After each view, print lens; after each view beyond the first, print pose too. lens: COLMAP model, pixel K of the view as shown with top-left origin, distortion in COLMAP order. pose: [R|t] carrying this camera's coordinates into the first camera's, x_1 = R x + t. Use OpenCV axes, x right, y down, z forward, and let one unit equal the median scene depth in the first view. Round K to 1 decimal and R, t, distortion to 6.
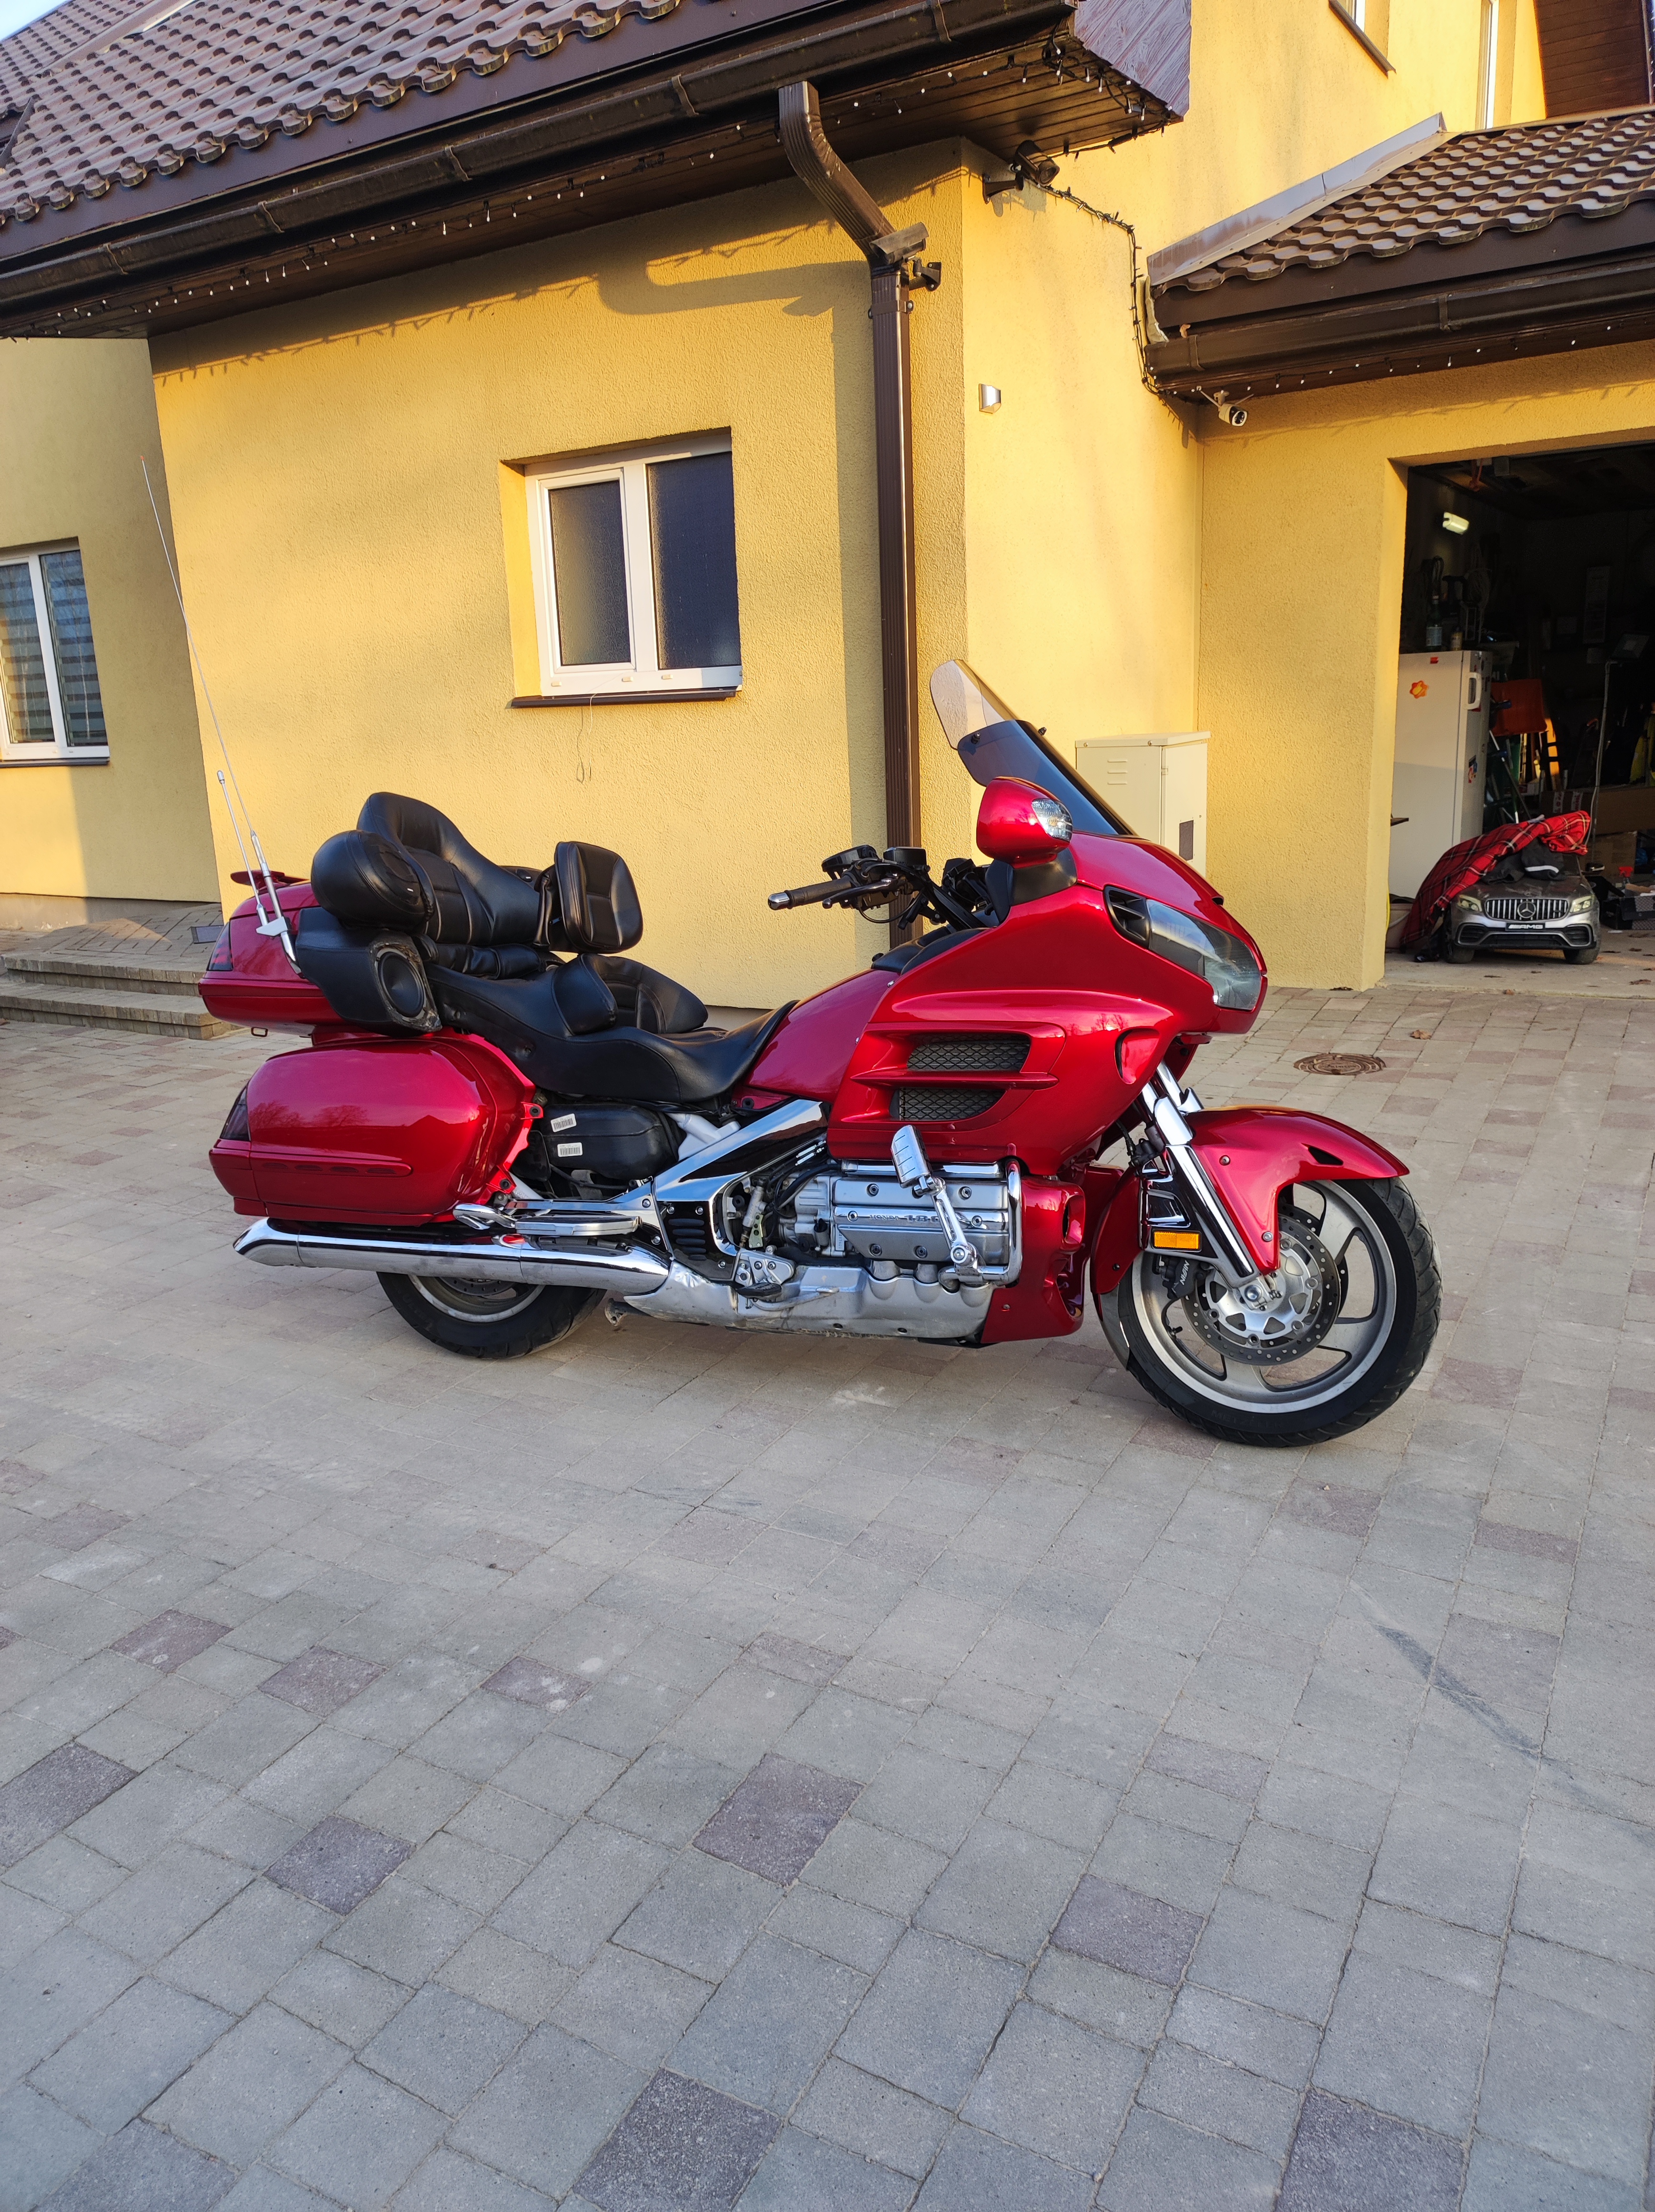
lens RADIAL K [[1585.0, 0, 819.2], [0, 1585.0, 1107.3], [0, 0, 1]] dist [0.008003, -0.001139]
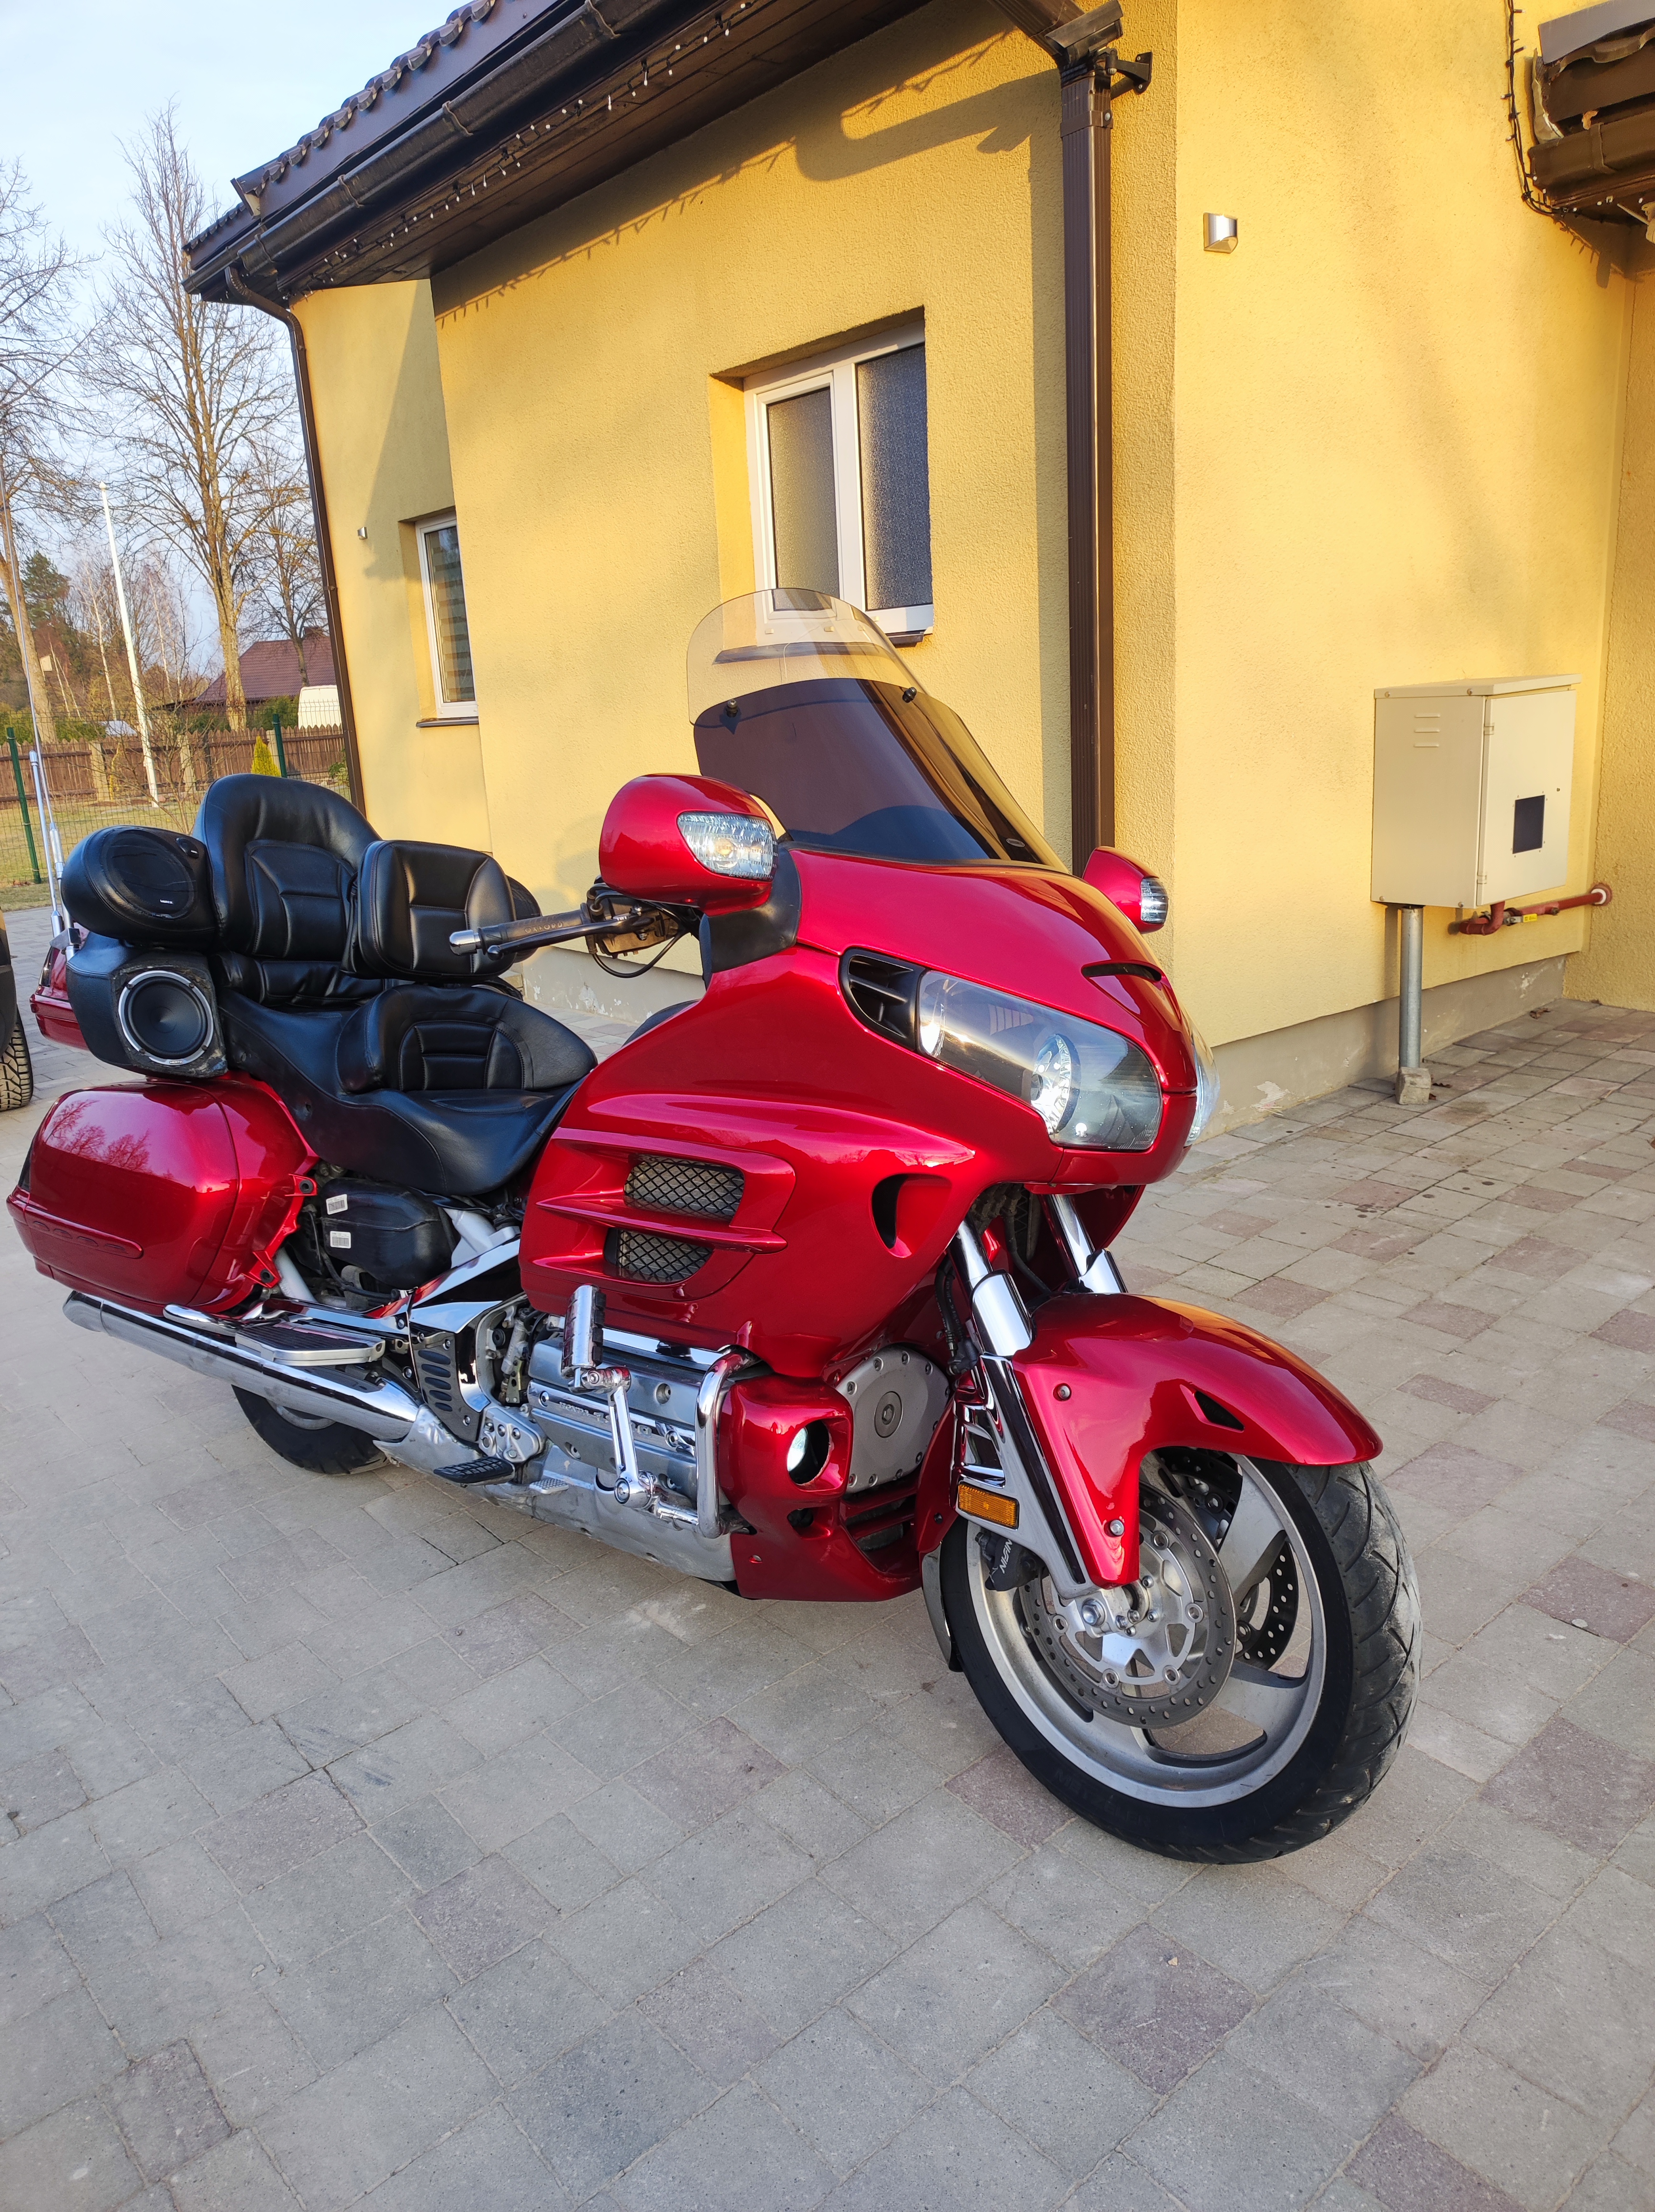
lens RADIAL K [[1585.0, 0, 836.1], [0, 1585.0, 1105.7], [0, 0, 1]] dist [0.008003, -0.001139]
pose [[0.943249, 0.071346, -0.324331, 0.214563], [-0.060663, 0.997234, 0.042945, -0.058362], [0.326498, -0.020833, 0.944968, 0.229708]]
